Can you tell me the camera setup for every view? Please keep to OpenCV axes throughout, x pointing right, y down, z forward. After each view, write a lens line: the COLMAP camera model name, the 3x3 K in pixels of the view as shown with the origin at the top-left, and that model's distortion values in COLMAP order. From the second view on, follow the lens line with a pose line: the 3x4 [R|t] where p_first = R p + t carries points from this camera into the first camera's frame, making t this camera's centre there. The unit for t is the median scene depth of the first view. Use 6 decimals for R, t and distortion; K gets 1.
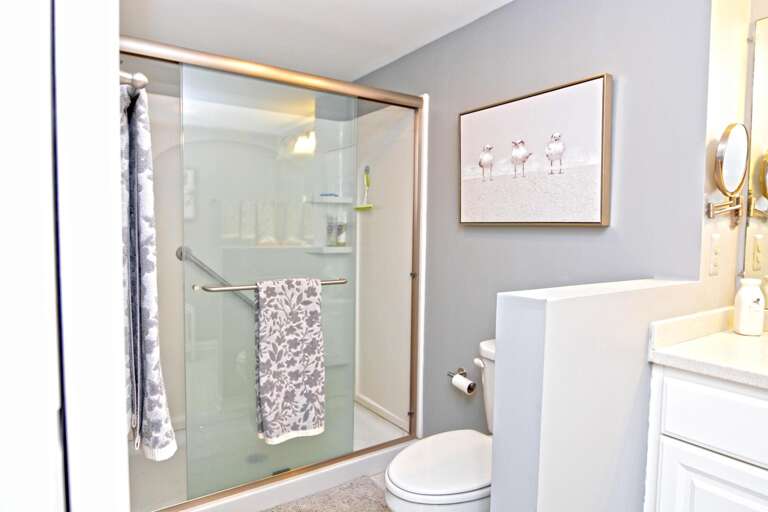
lens RADIAL K [[466.1, 0, 383.5], [0, 466.1, 256.0], [0, 0, 1]] dist [-0.006469, -0.006001]
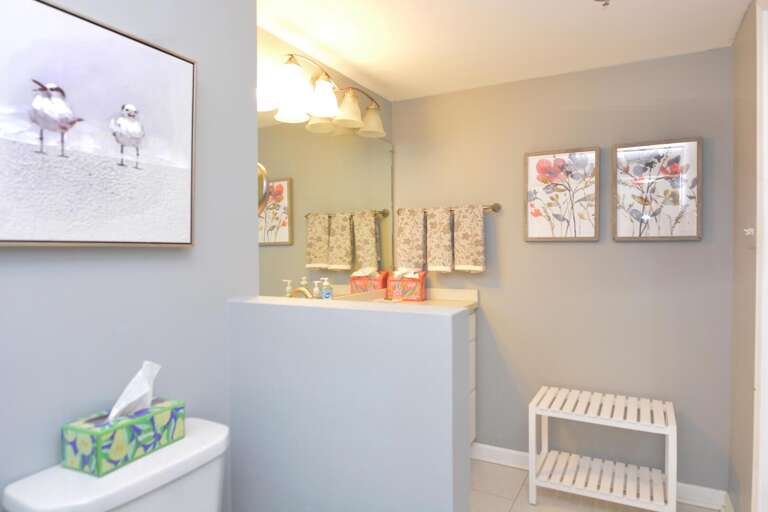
lens RADIAL K [[466.1, 0, 384.3], [0, 466.1, 253.8], [0, 0, 1]] dist [-0.006469, -0.006001]
pose [[-0.442708, -0.017165, 0.896502, -0.360424], [0.054140, 0.997481, 0.045833, -0.066637], [-0.895030, 0.068827, -0.440663, 0.962321]]
